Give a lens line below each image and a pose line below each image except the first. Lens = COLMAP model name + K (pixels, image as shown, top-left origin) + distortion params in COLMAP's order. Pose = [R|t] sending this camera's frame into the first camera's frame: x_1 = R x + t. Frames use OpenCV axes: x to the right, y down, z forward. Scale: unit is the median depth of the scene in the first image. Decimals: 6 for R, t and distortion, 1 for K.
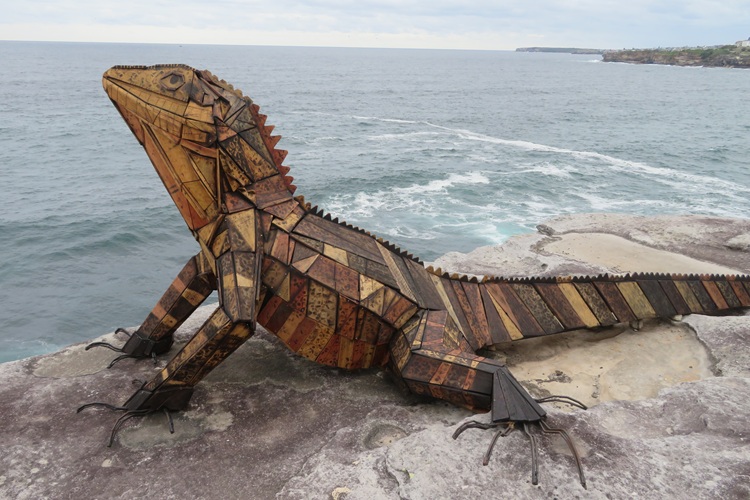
lens RADIAL K [[645.1, 0, 375.0], [0, 645.1, 250.0], [0, 0, 1]] dist [-0.002422, 0.009142]
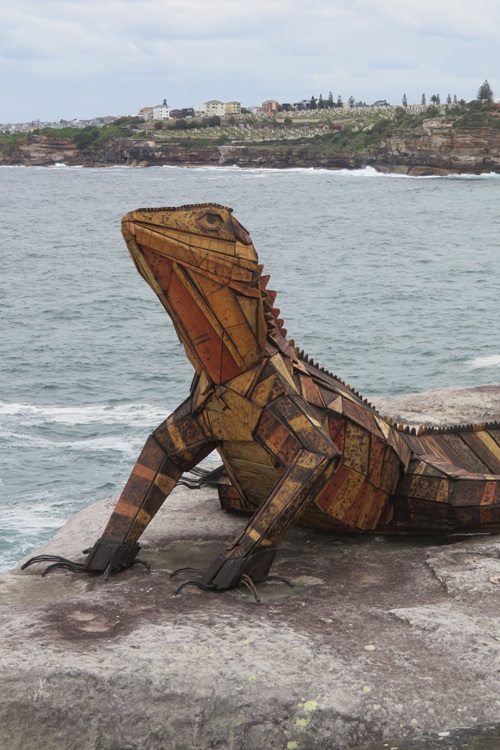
lens RADIAL K [[1752.6, 0, 250.0], [0, 1752.6, 375.0], [0, 0, 1]] dist [0.037707, -0.065632]
pose [[0.846350, -0.103285, 0.522517, -1.505168], [0.188117, 0.975760, -0.111827, 0.234007], [-0.498301, 0.192939, 0.845264, -1.056280]]
